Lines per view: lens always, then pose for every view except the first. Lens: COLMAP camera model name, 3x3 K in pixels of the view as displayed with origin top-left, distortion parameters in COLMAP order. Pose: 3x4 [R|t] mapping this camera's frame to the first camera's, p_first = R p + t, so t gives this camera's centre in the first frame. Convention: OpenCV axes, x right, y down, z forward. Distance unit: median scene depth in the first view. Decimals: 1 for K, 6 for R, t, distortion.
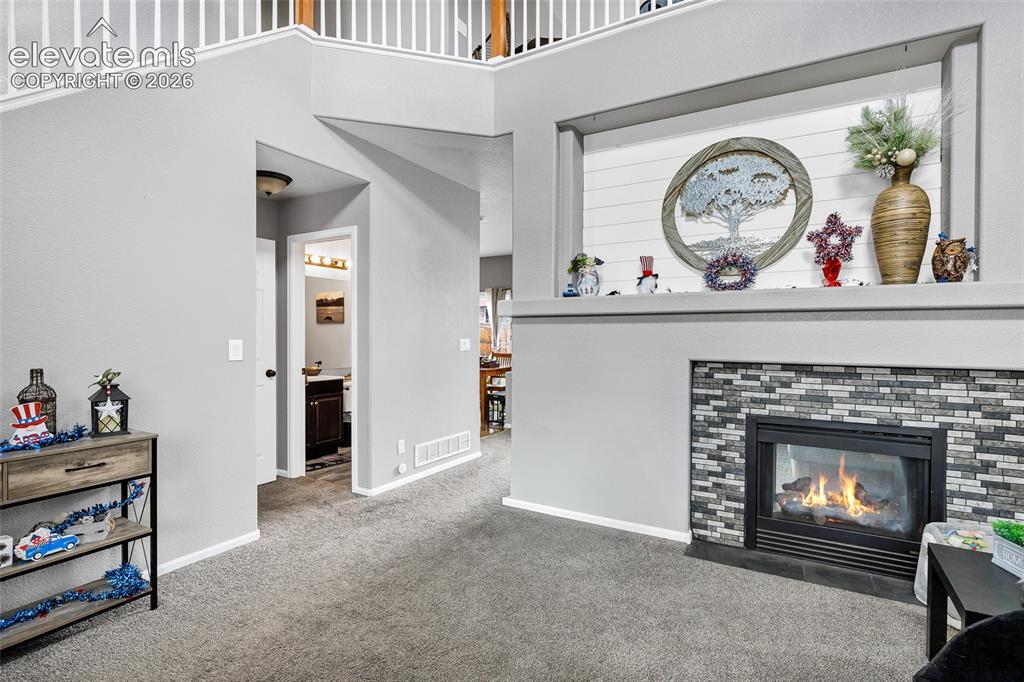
lens RADIAL K [[504.6, 0, 512.1], [0, 504.6, 337.2], [0, 0, 1]] dist [-0.005686, -0.000417]
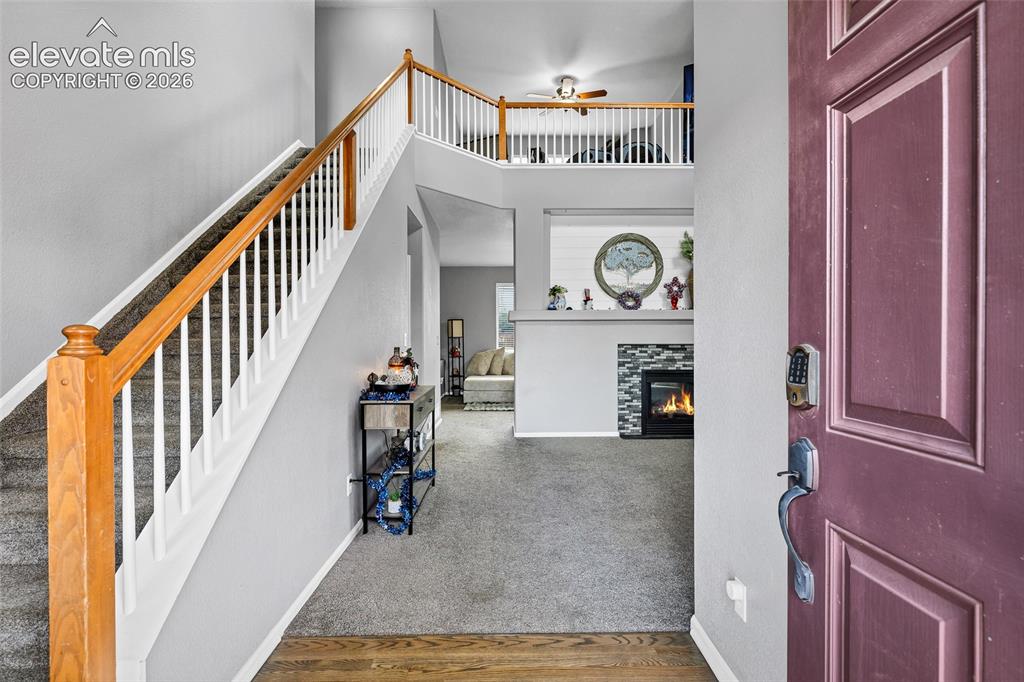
lens RADIAL K [[504.6, 0, 509.7], [0, 504.6, 343.8], [0, 0, 1]] dist [-0.005686, -0.000417]
pose [[0.846310, -0.006019, 0.532656, -1.064962], [0.009801, 0.999943, -0.004273, 0.049399], [-0.532600, 0.008837, 0.846321, -0.448641]]
